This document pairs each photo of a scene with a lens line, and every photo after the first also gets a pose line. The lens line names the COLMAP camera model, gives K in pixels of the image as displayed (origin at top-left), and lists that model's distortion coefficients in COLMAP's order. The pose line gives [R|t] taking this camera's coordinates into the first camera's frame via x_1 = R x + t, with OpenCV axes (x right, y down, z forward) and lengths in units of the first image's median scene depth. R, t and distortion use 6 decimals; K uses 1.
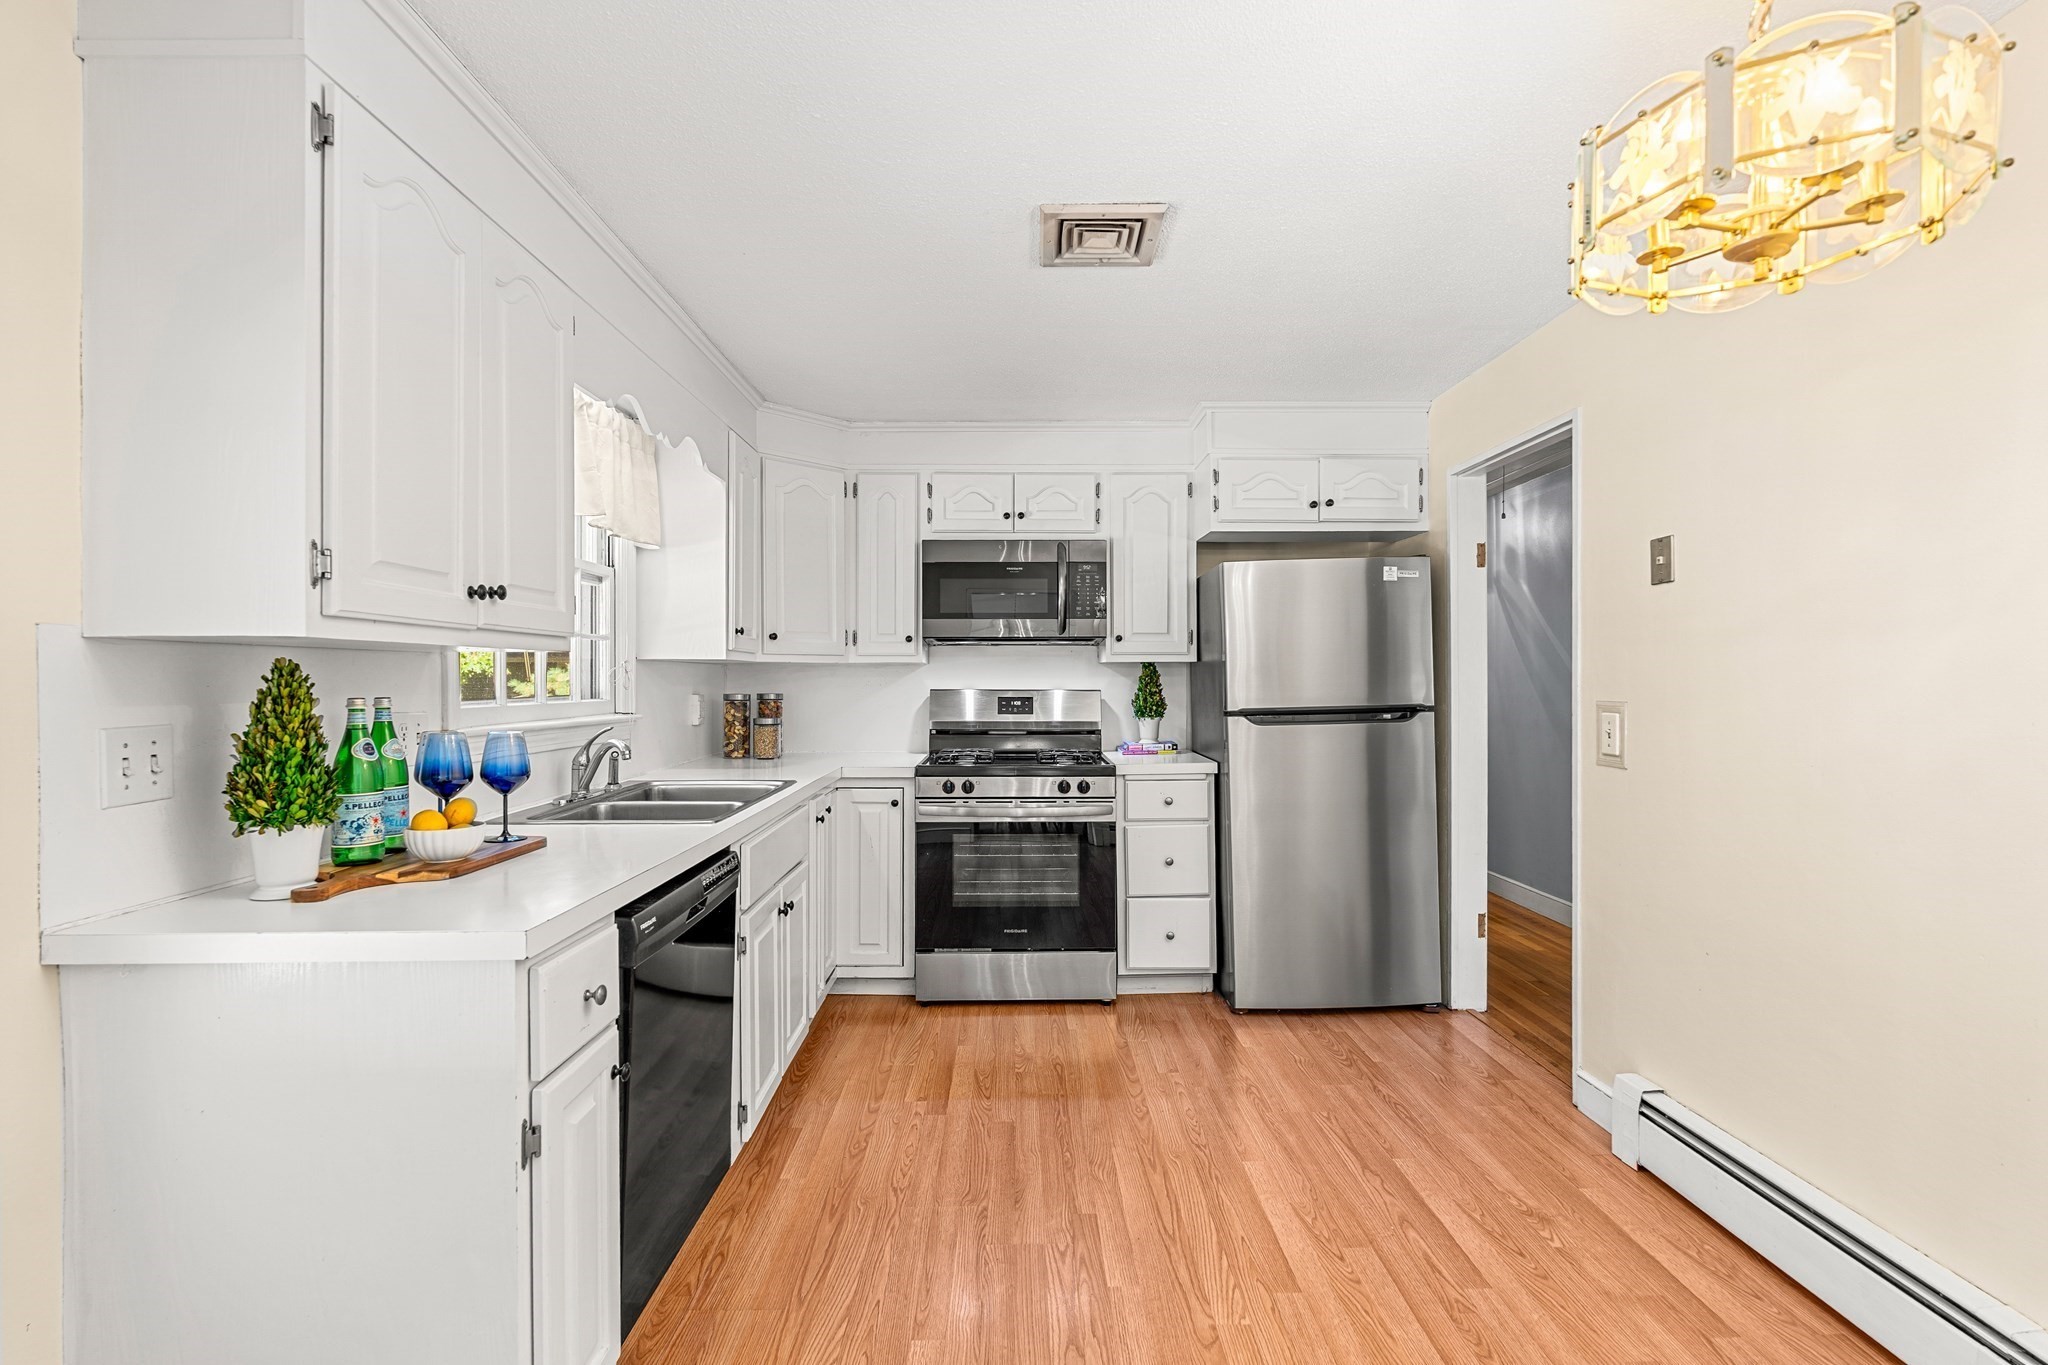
lens RADIAL K [[920.1, 0, 1021.7], [0, 920.1, 680.6], [0, 0, 1]] dist [-0.002455, 0.000292]
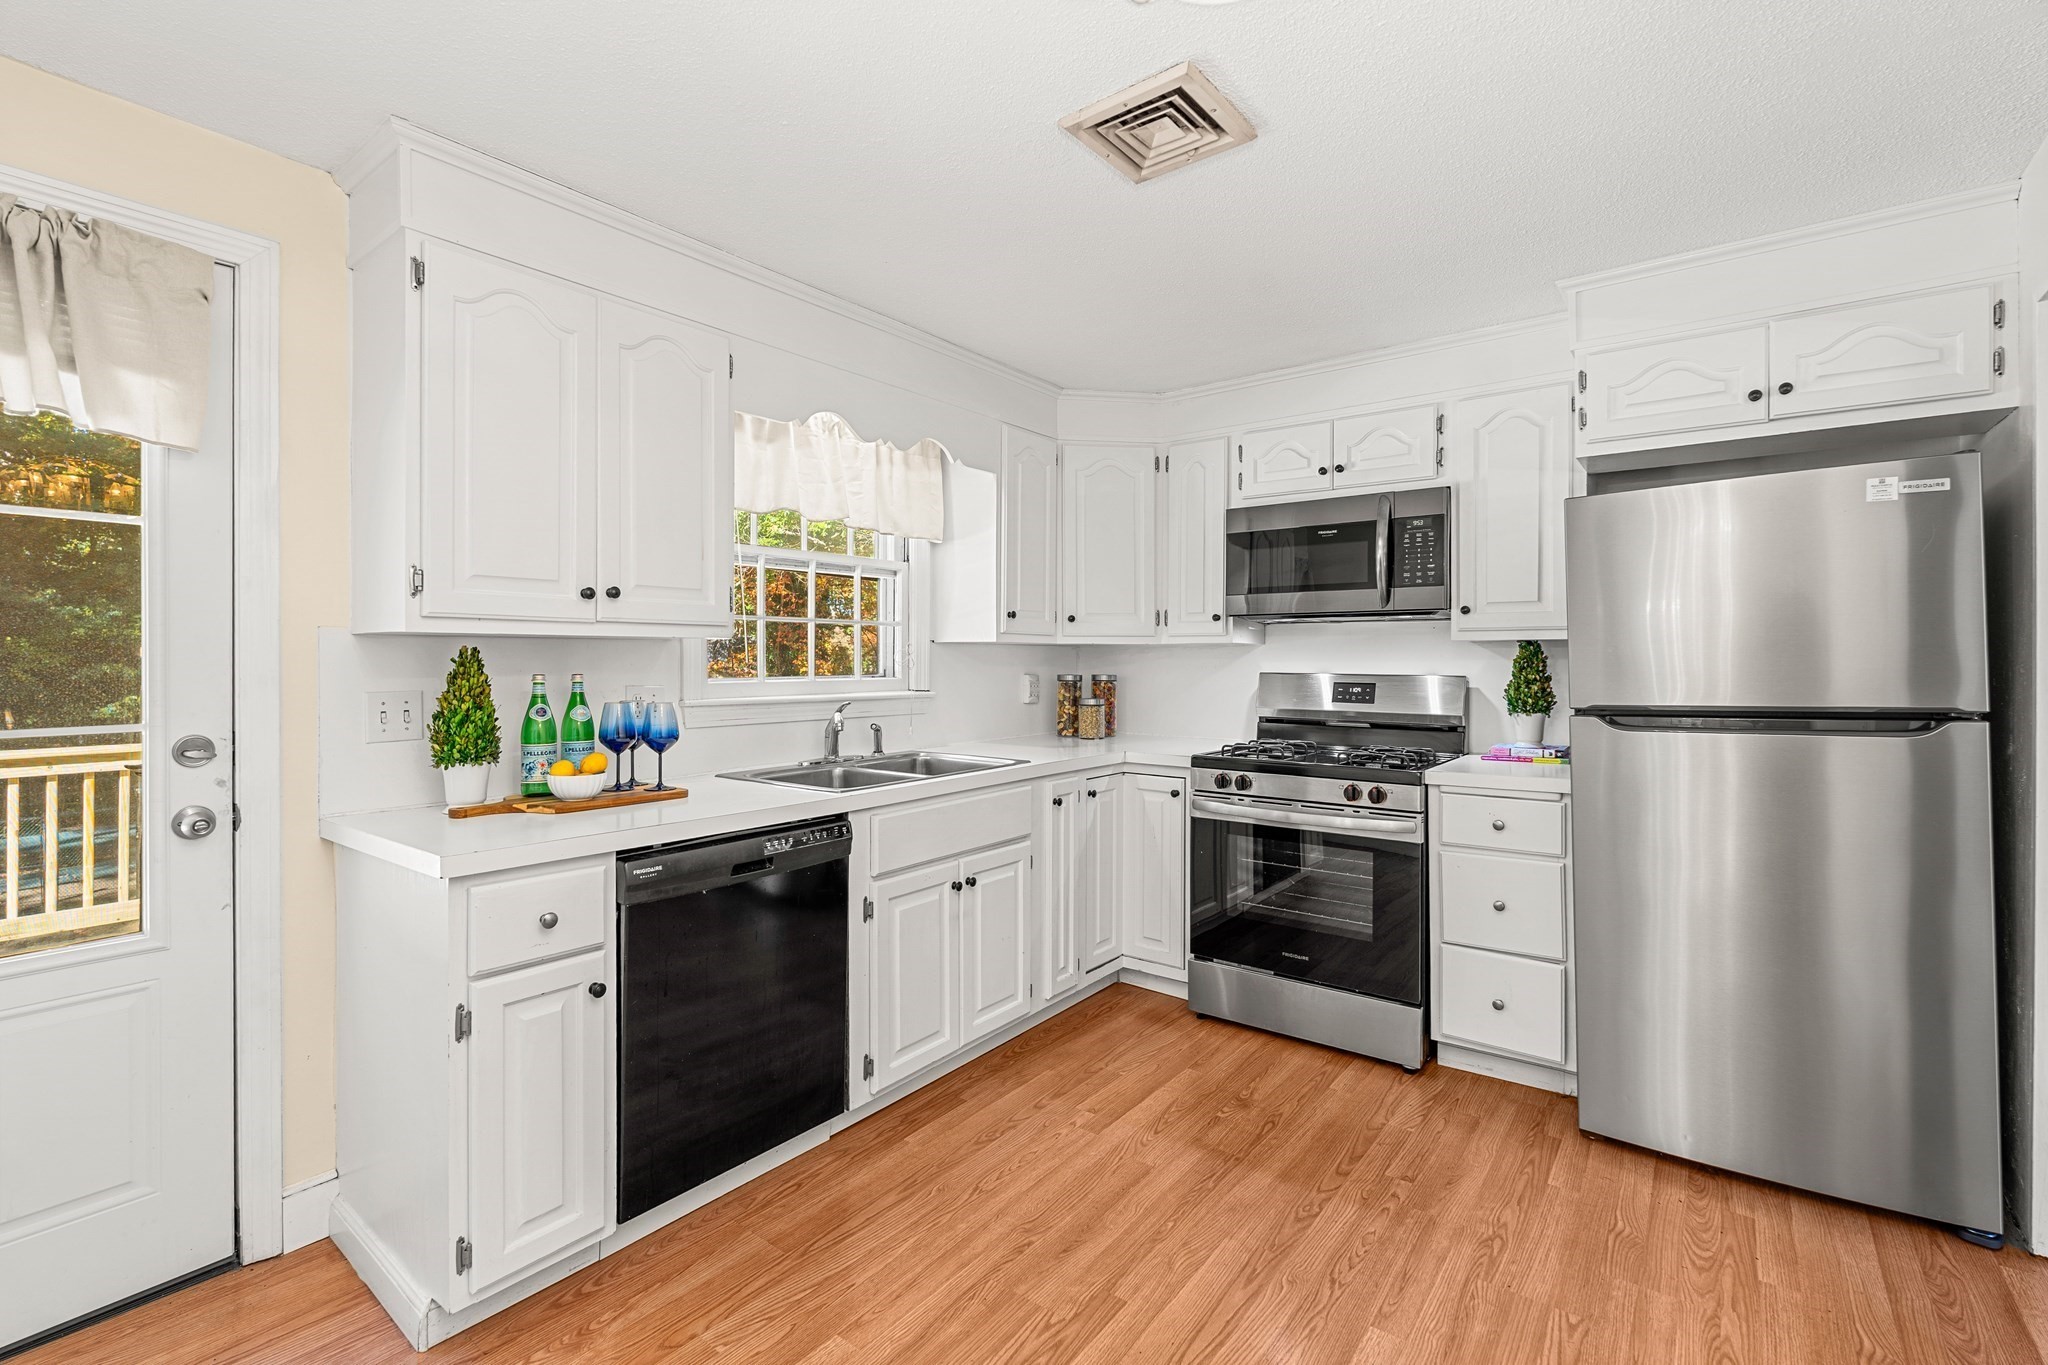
lens RADIAL K [[910.3, 0, 1017.8], [0, 910.3, 660.7], [0, 0, 1]] dist [-0.002134, 0.000314]
pose [[0.785639, 0.003835, -0.618674, 0.320065], [-0.003807, 0.999992, 0.001364, -0.002863], [0.618674, 0.001284, 0.785647, 0.179342]]
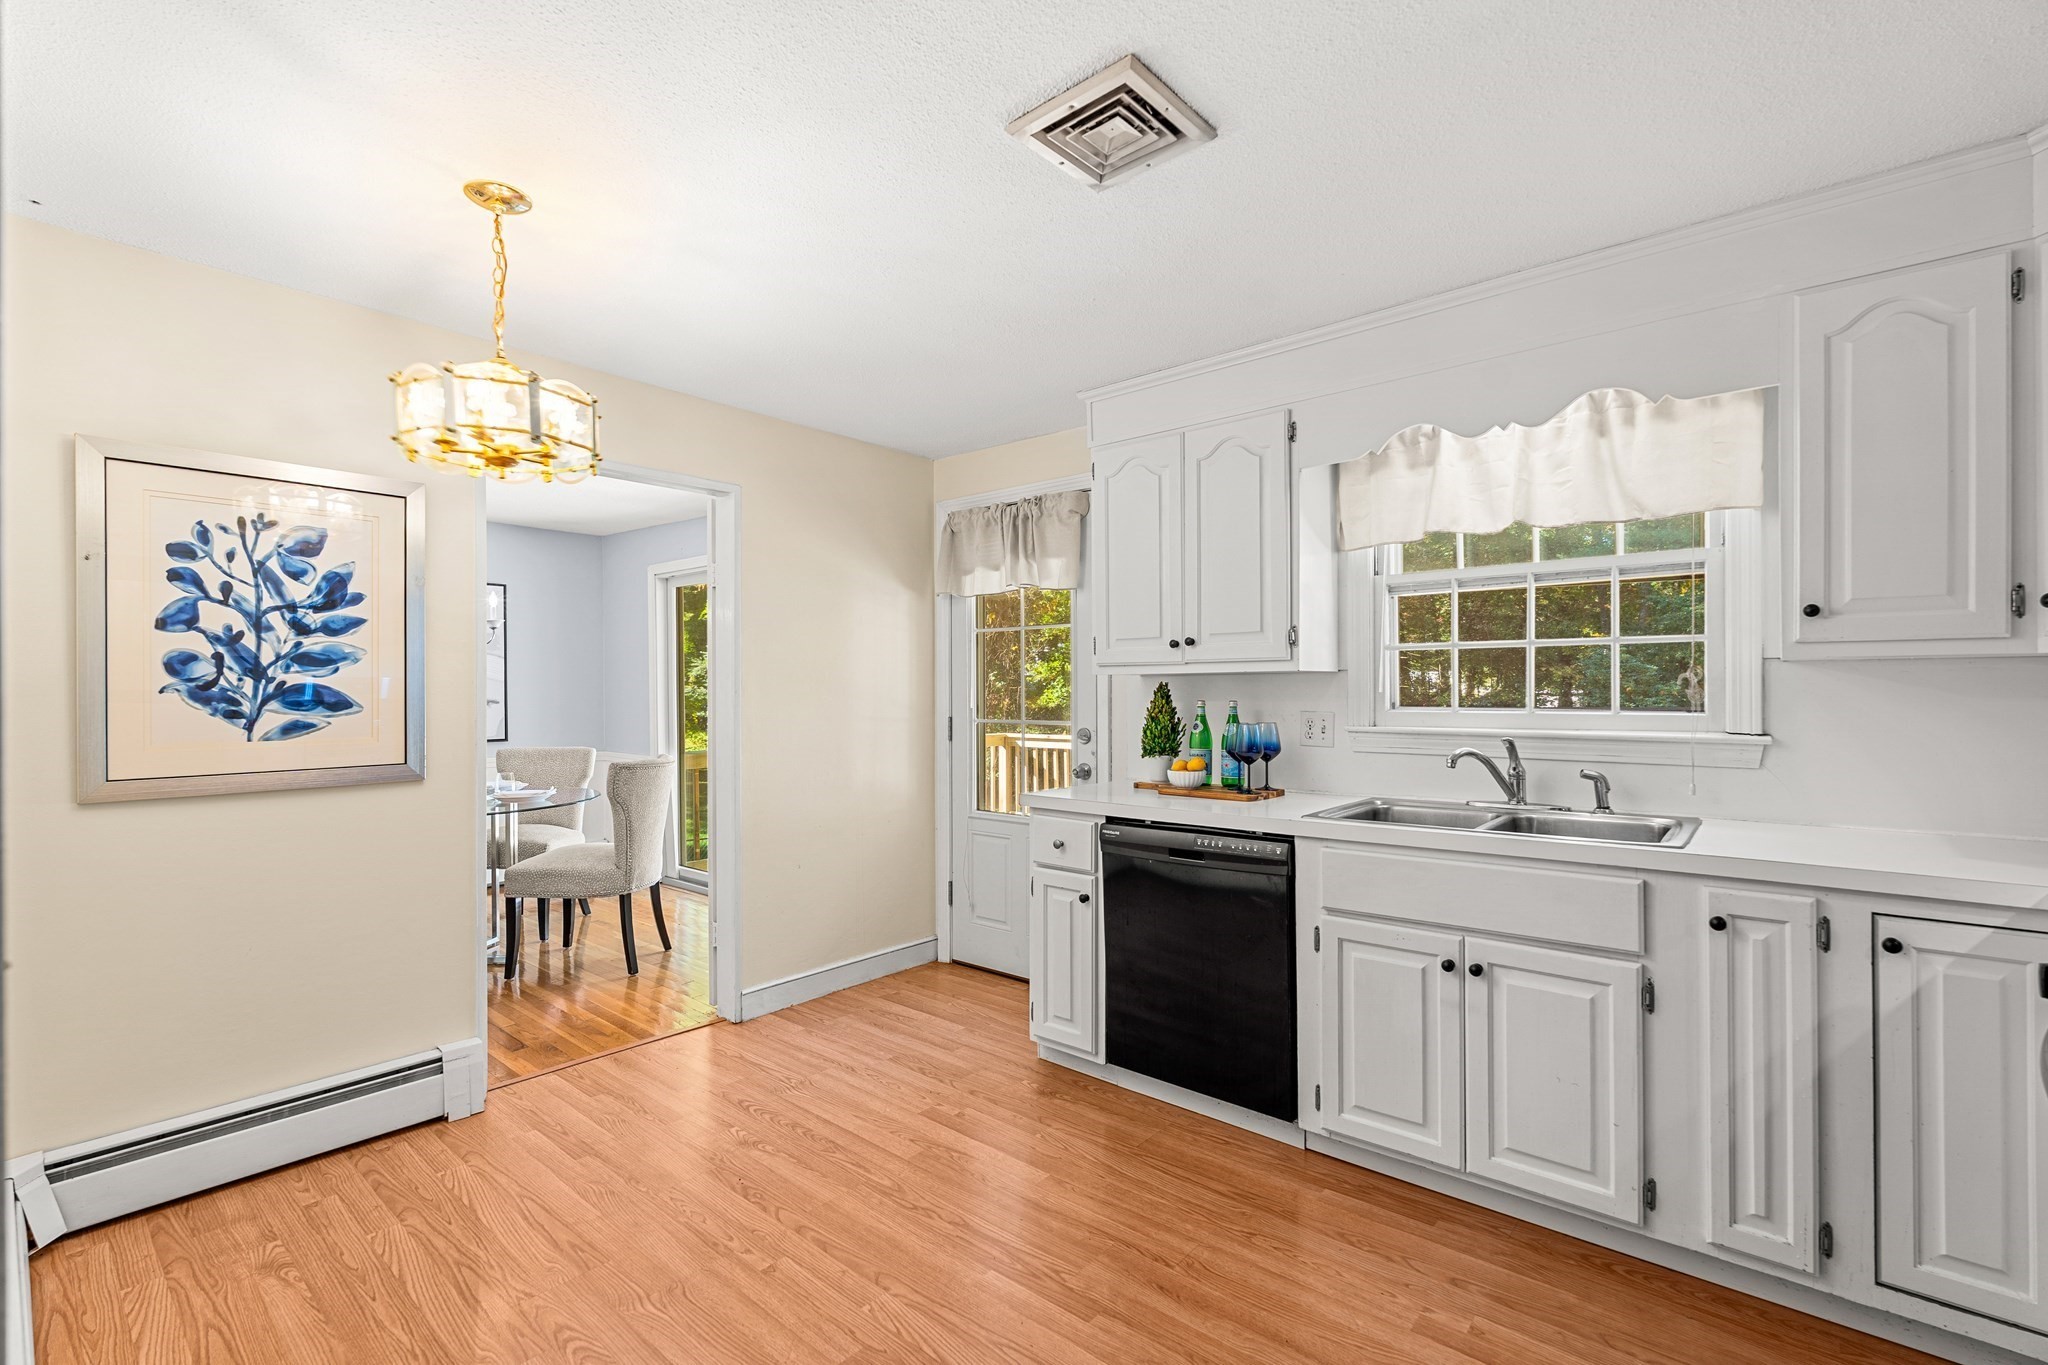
lens RADIAL K [[903.9, 0, 1024.1], [0, 903.9, 689.3], [0, 0, 1]] dist [0.000315, 0.000564]
pose [[-0.651935, 0.002280, -0.758271, 0.468790], [0.003772, 0.999993, -0.000236, -0.002870], [0.758265, -0.003015, -0.651939, 0.937271]]
